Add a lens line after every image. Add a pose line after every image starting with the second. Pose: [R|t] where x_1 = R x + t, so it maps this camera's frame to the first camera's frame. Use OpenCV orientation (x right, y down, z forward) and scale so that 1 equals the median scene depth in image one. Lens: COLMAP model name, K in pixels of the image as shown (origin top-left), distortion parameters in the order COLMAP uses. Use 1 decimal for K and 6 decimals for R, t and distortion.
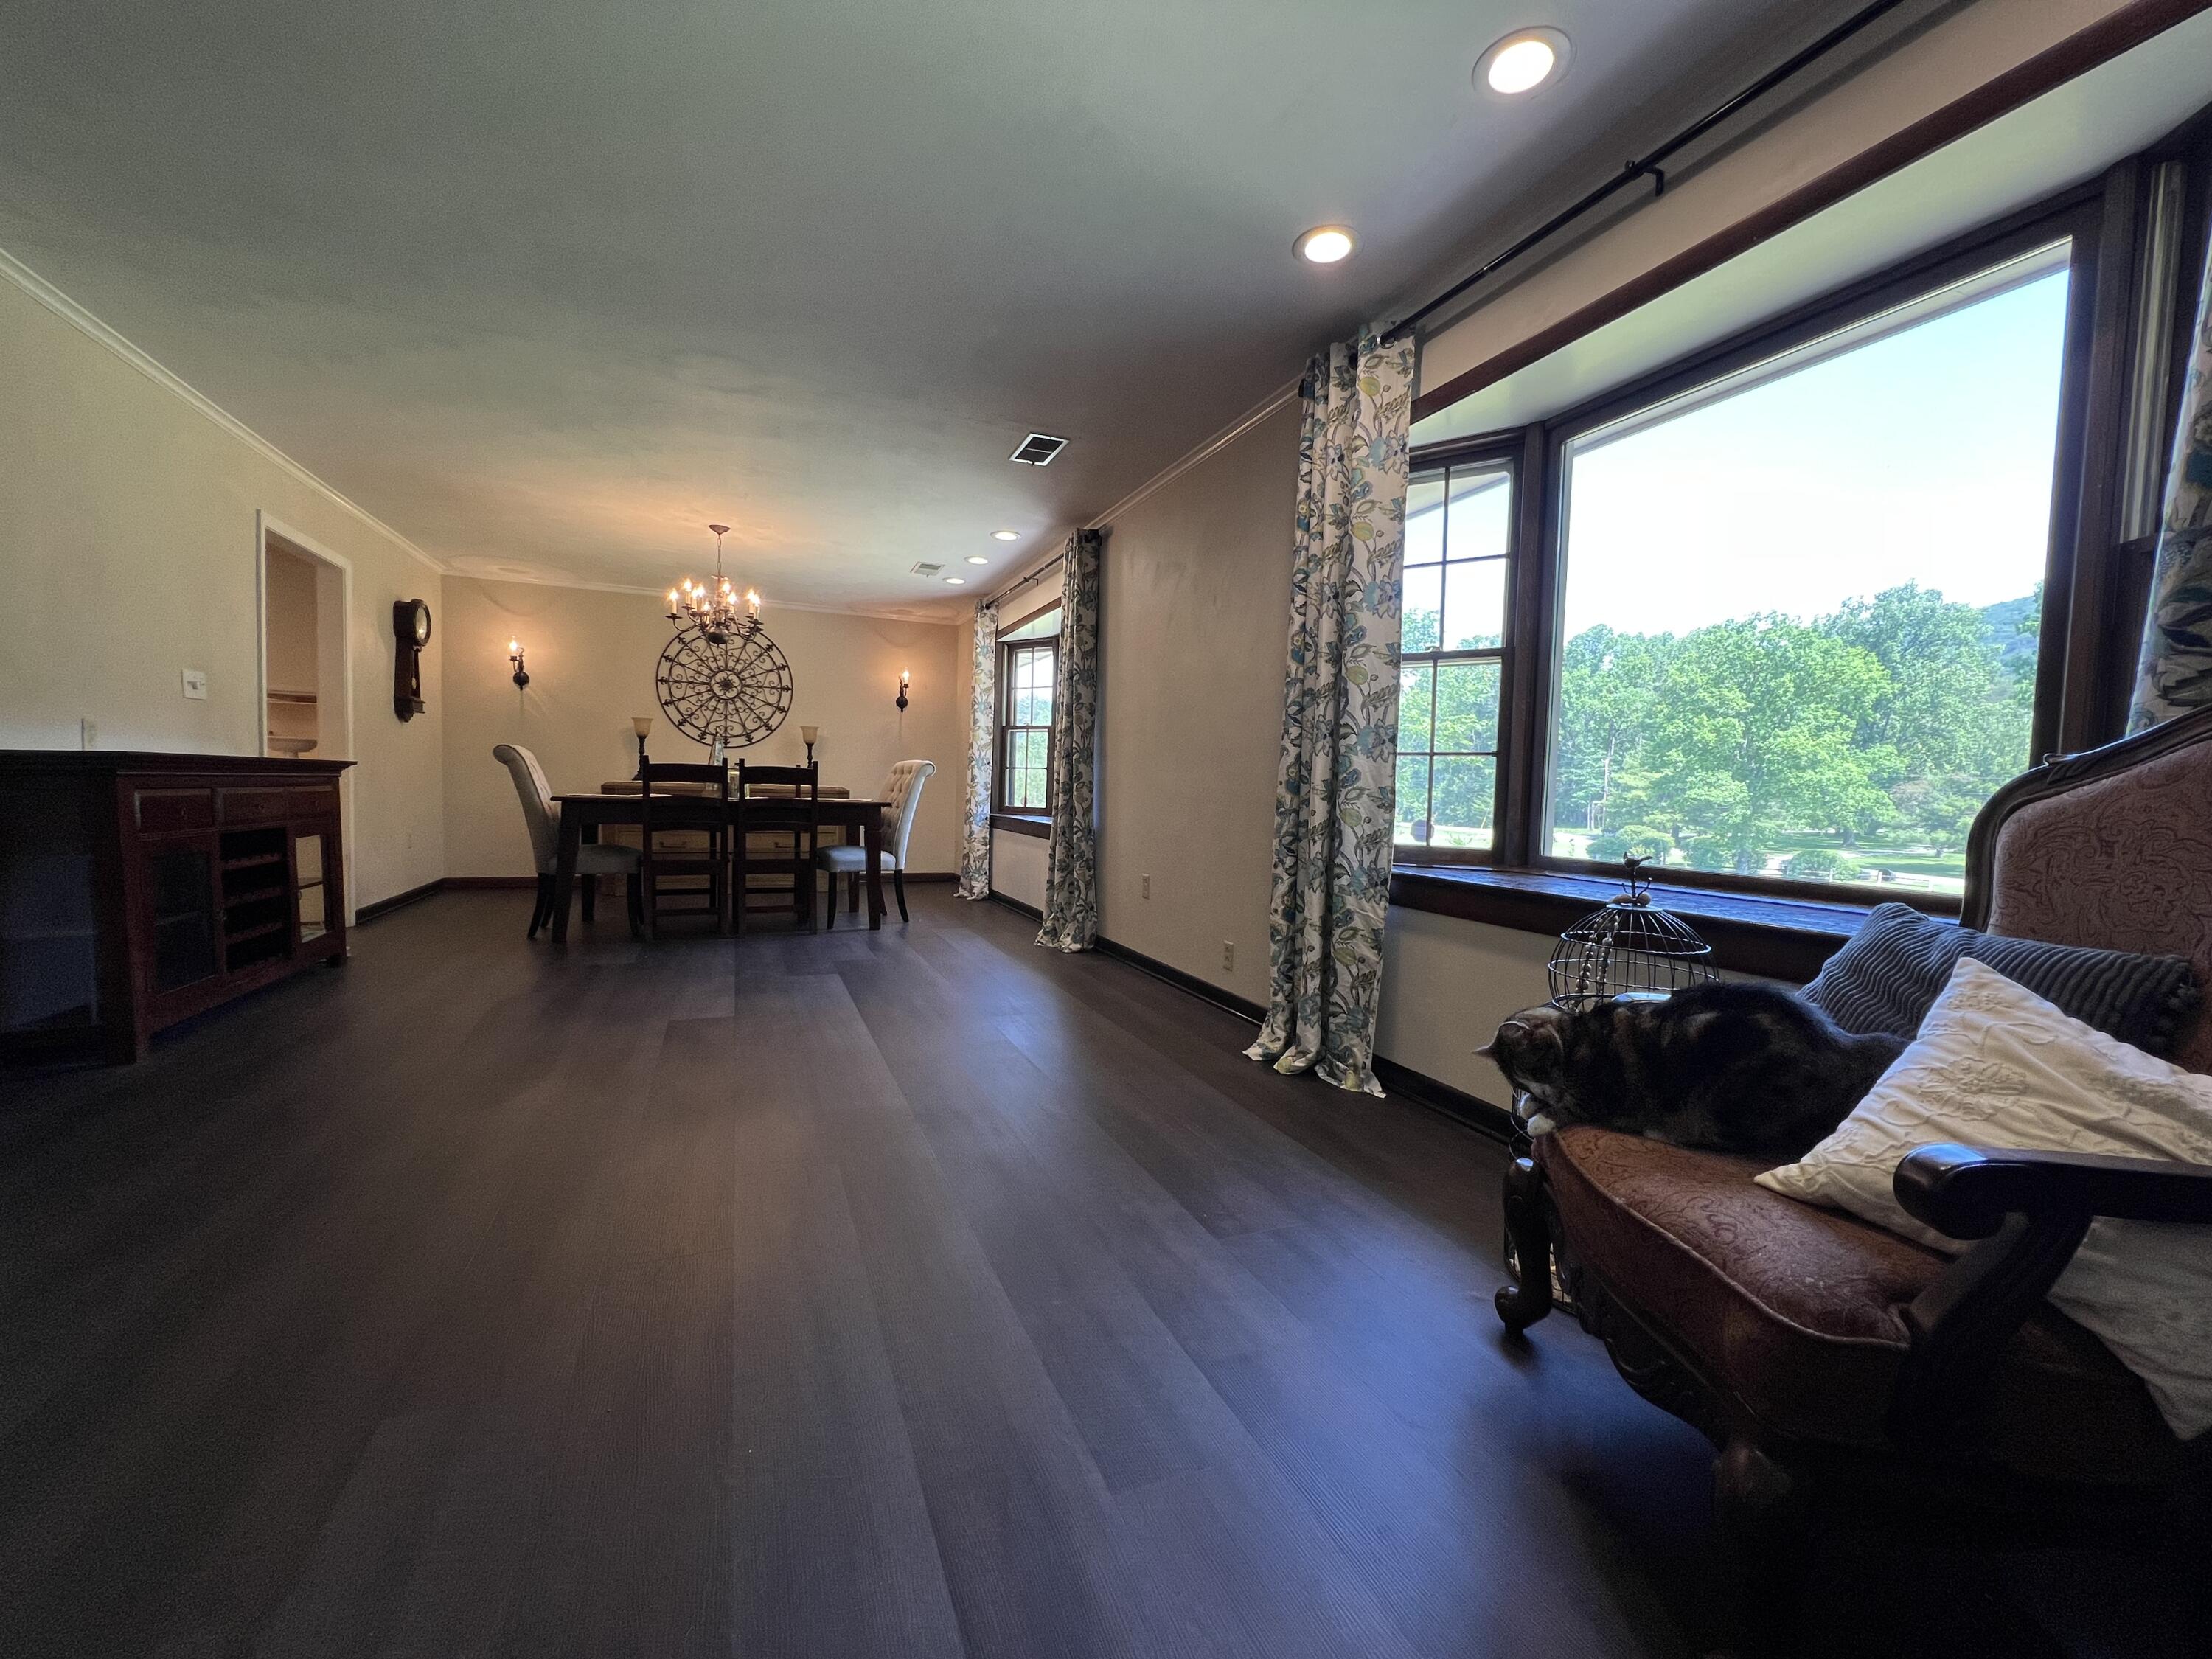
lens RADIAL K [[890.6, 0, 1105.5], [0, 890.6, 834.9], [0, 0, 1]] dist [-0.001876, 0.000346]
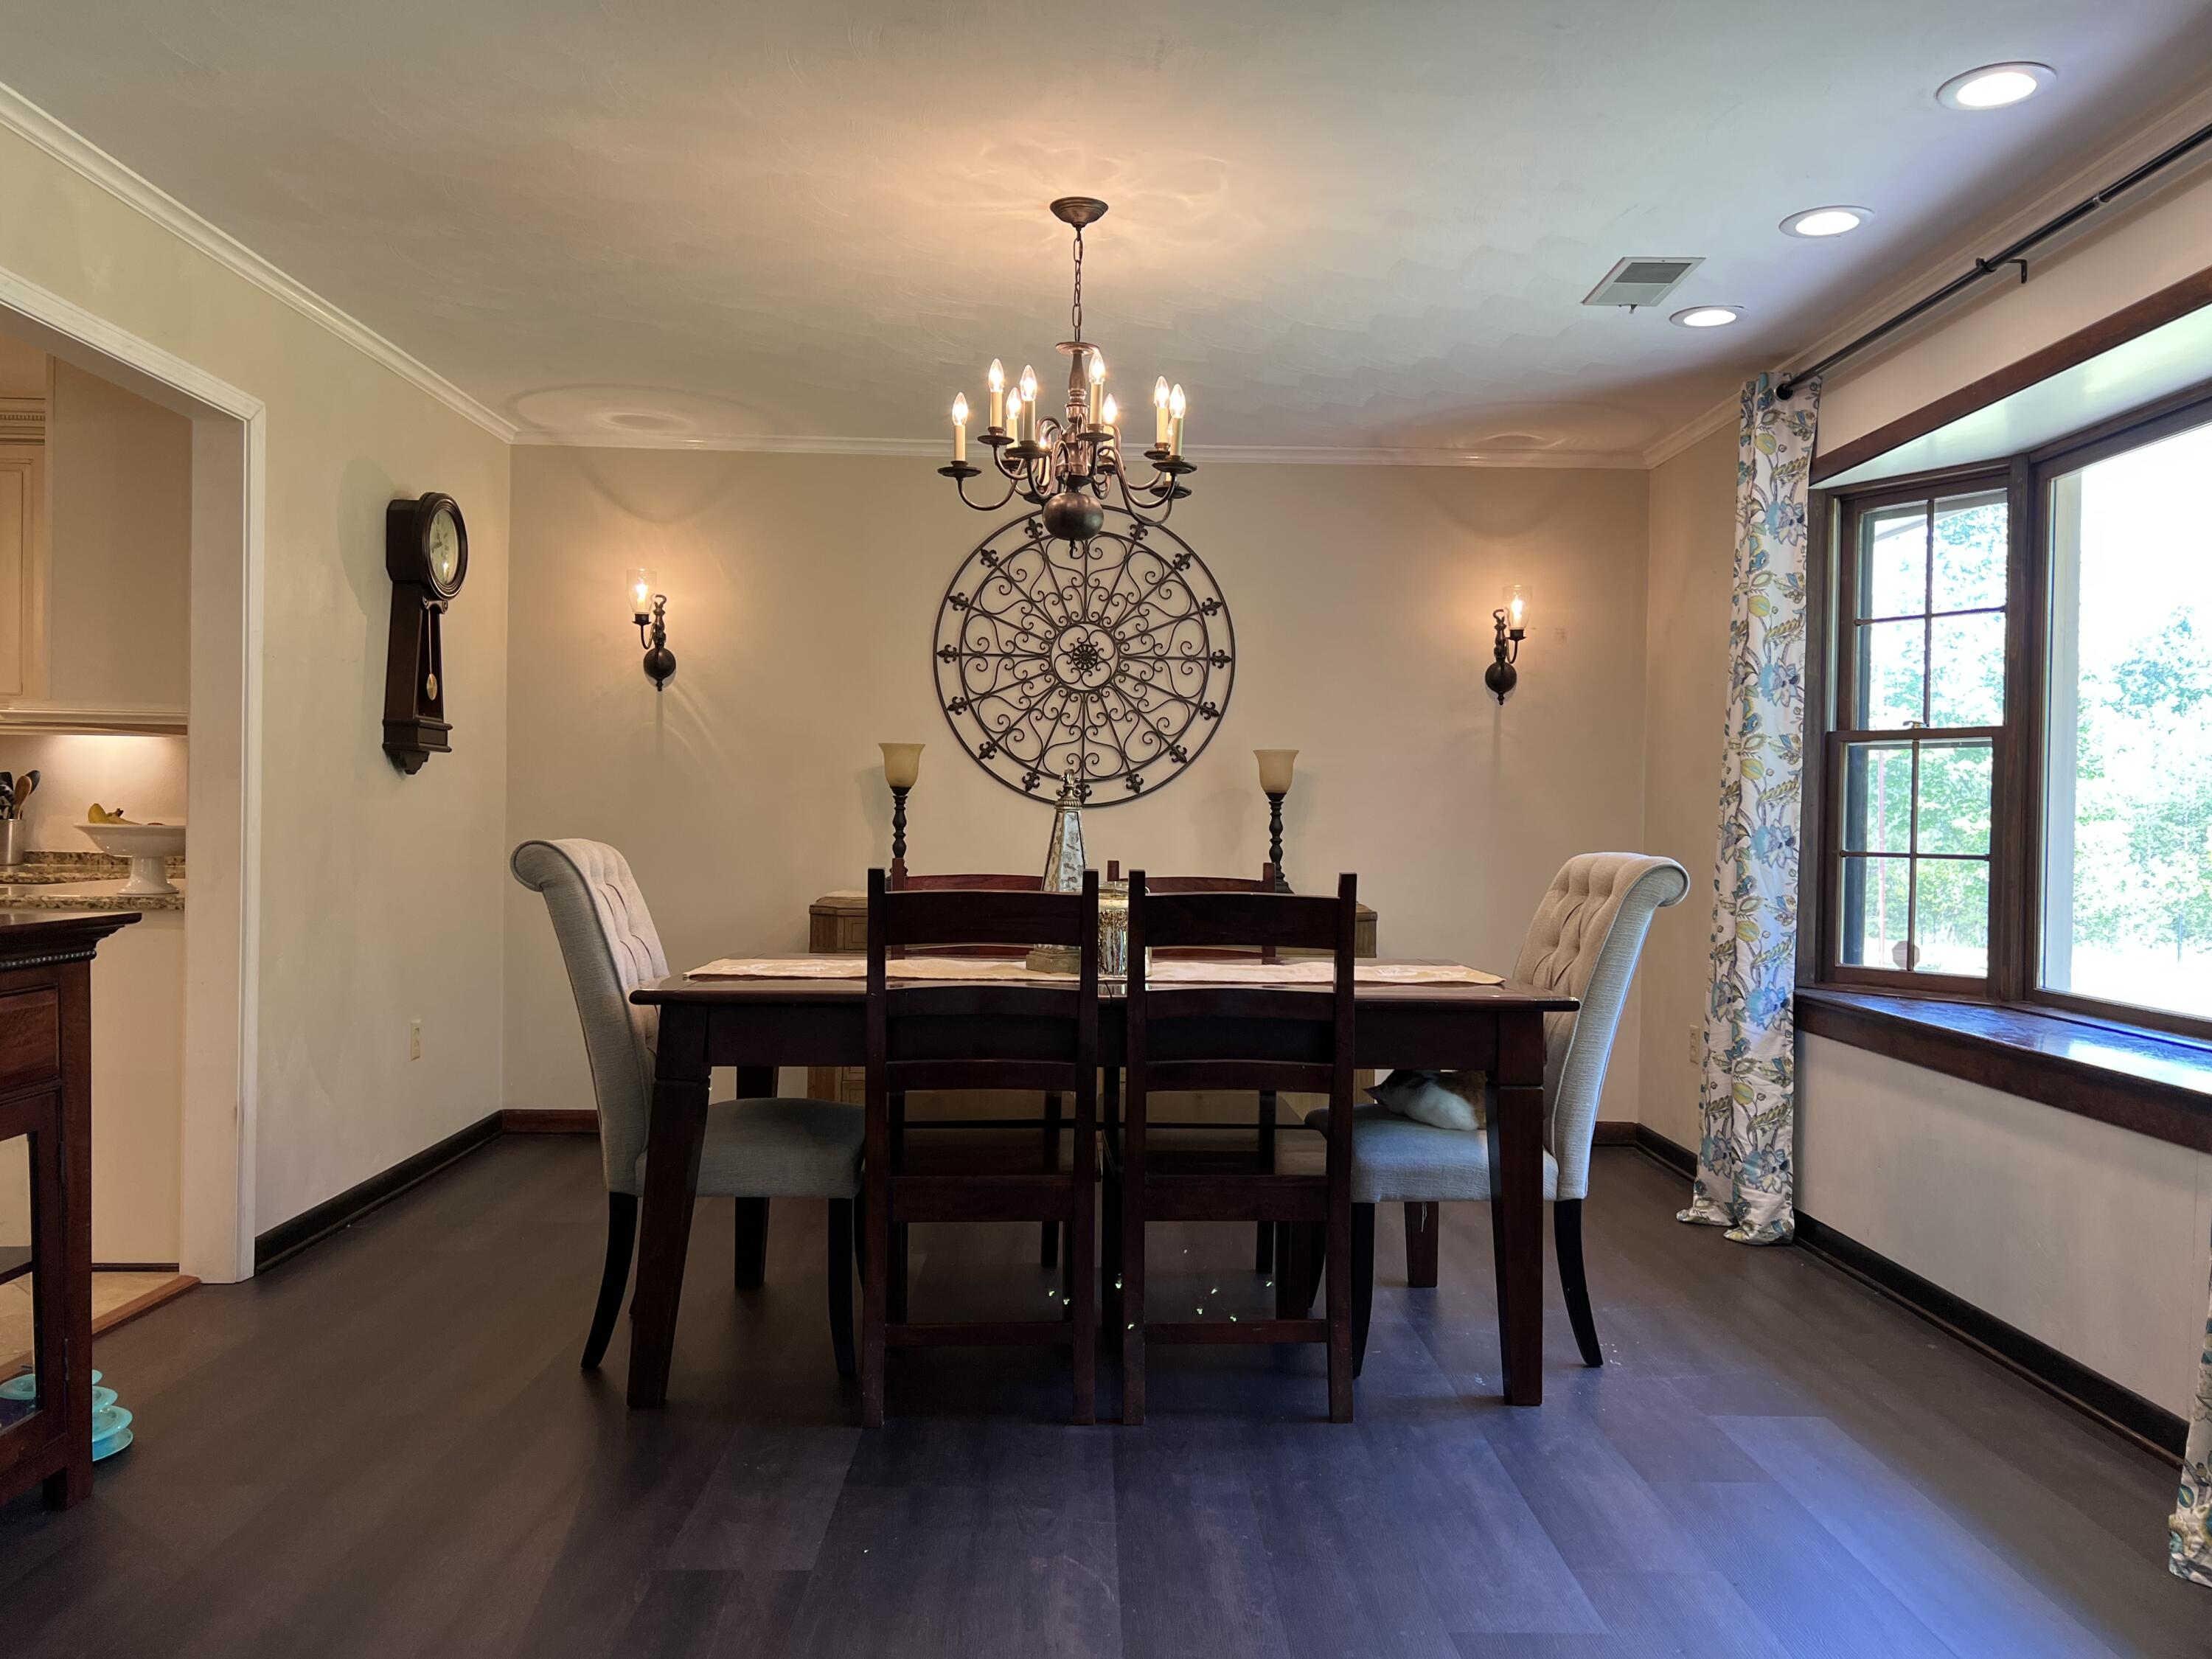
lens RADIAL K [[1688.4, 0, 1107.8], [0, 1688.4, 842.2], [0, 0, 1]] dist [0.059524, -0.009634]
pose [[0.928786, -0.009725, -0.370489, -0.132363], [-0.008674, 0.998811, -0.047964, -0.047094], [0.370515, 0.047762, 0.927597, 0.293820]]
